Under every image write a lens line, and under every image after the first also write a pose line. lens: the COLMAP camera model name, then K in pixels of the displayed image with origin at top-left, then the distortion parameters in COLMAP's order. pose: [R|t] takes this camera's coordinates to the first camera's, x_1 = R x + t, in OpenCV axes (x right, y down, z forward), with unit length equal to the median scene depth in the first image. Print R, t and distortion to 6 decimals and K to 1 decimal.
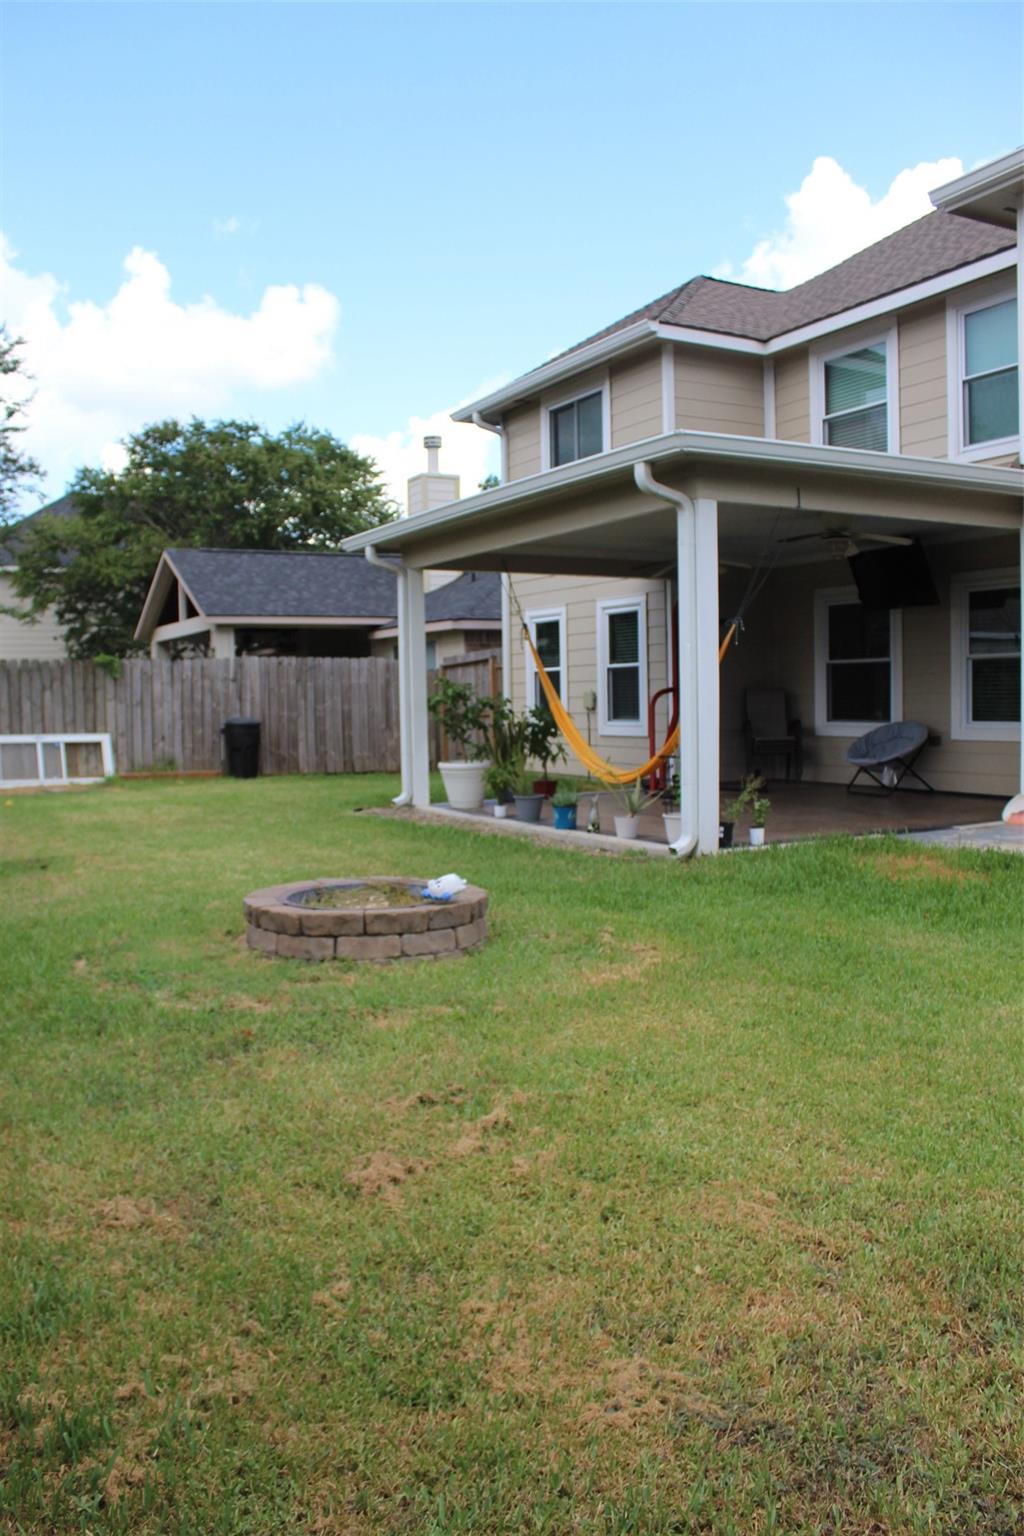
lens RADIAL K [[1273.7, 0, 487.3], [0, 1273.7, 765.2], [0, 0, 1]] dist [-0.151748, 0.136198]
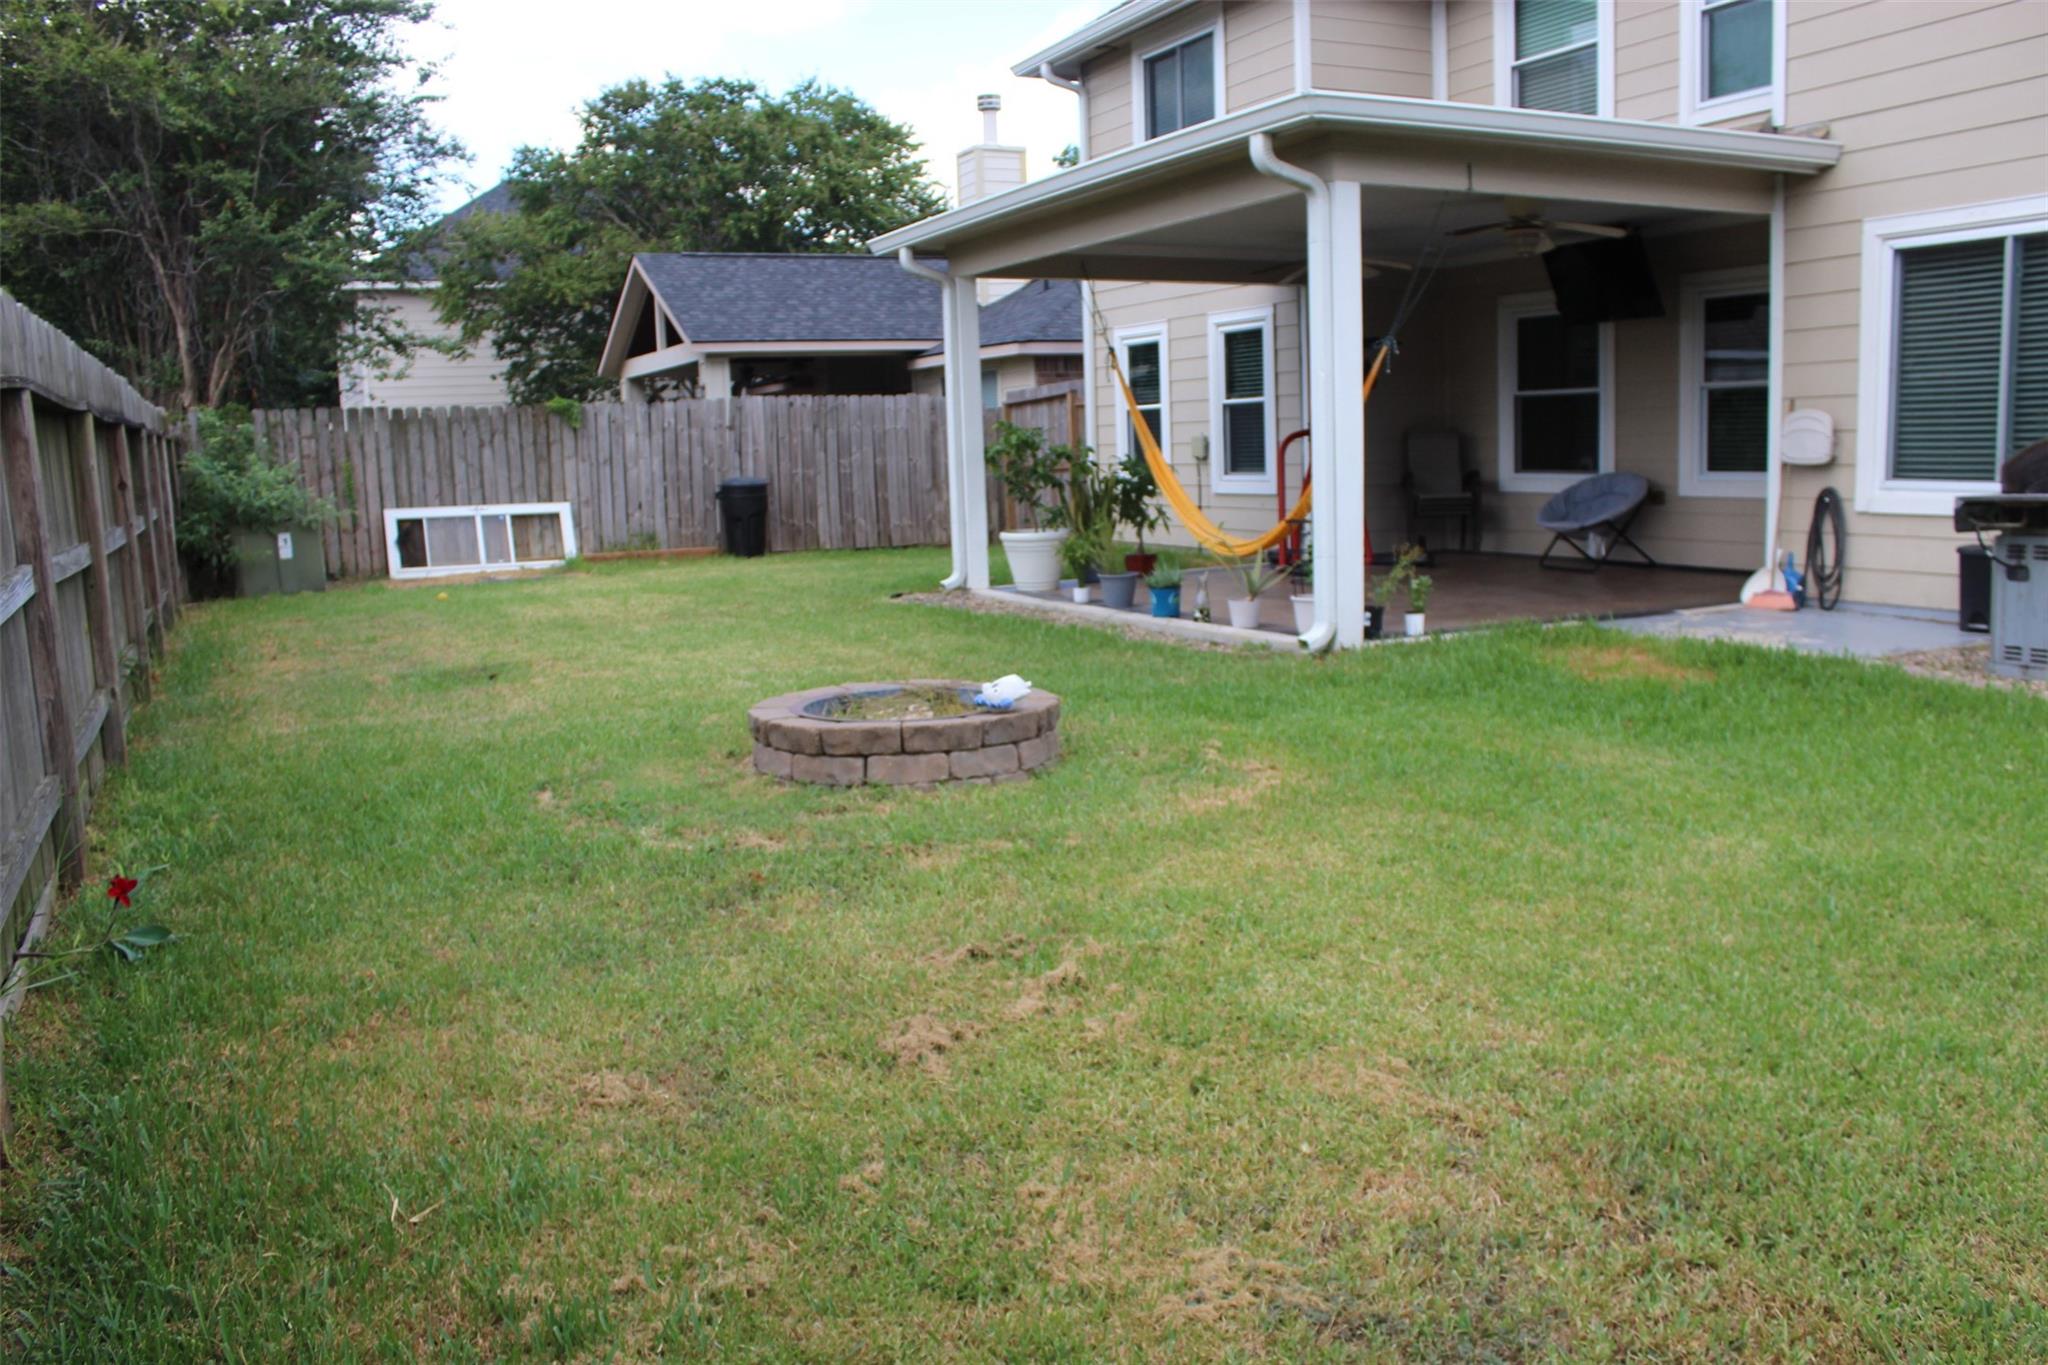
lens RADIAL K [[1688.8, 0, 1030.0], [0, 1688.8, 692.0], [0, 0, 1]] dist [-0.175254, 0.141284]
pose [[0.999632, -0.011439, -0.024615, 0.009629], [0.013672, 0.995614, 0.092548, -0.000101], [0.023448, -0.092850, 0.995404, -0.040888]]
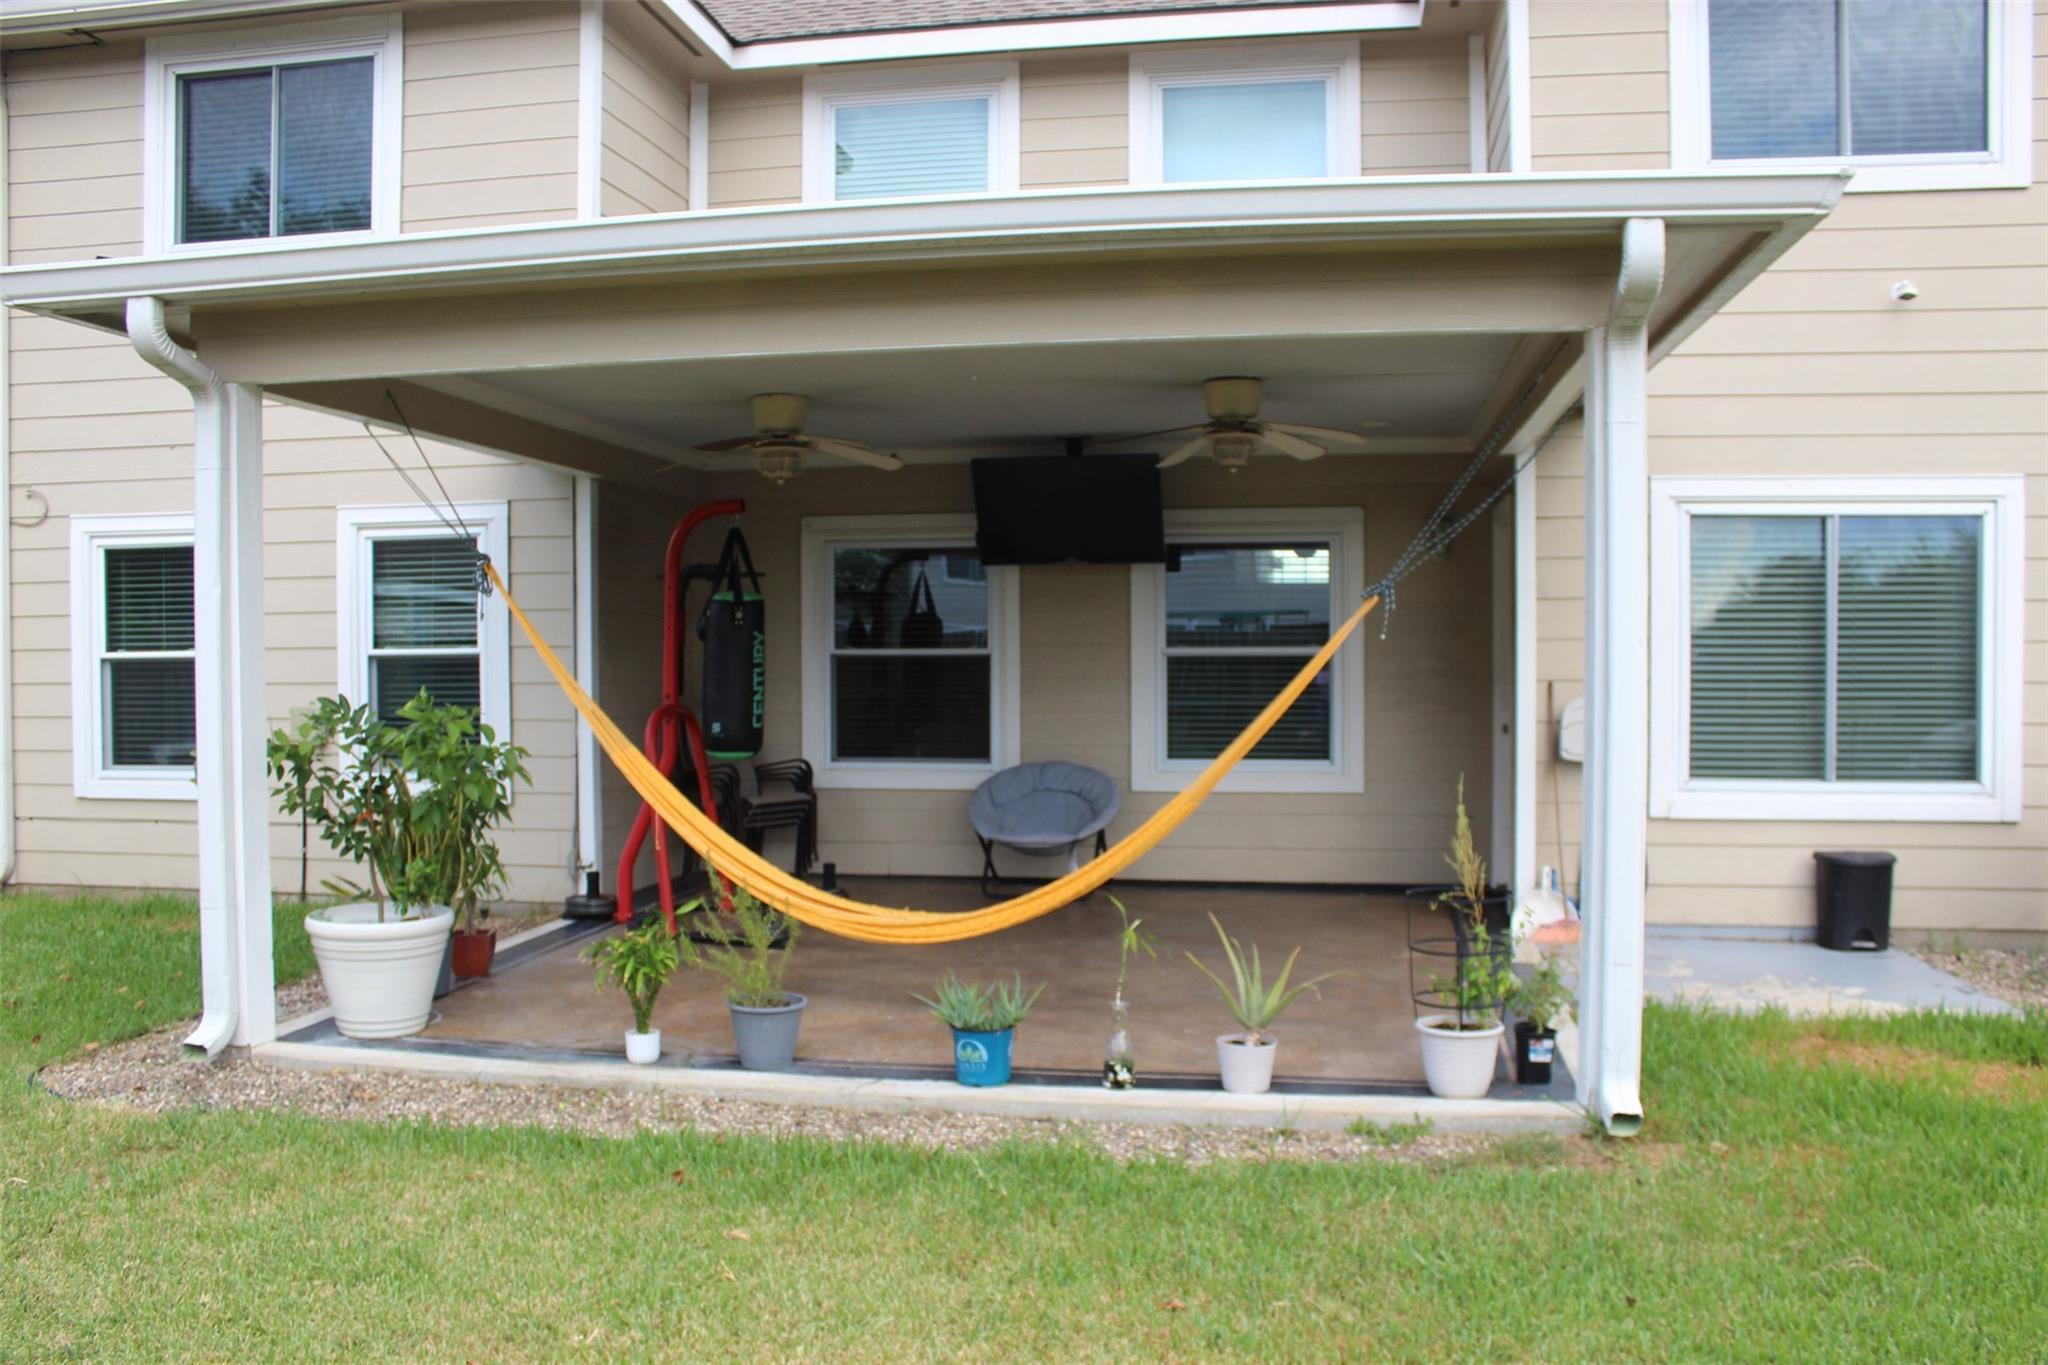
lens RADIAL K [[1688.8, 0, 1030.0], [0, 1688.8, 692.0], [0, 0, 1]] dist [-0.175254, 0.141284]
pose [[0.602523, -0.002182, 0.798099, -1.016646], [0.033407, 0.999189, -0.022489, -0.177648], [-0.797402, 0.040212, 0.602107, 1.935272]]
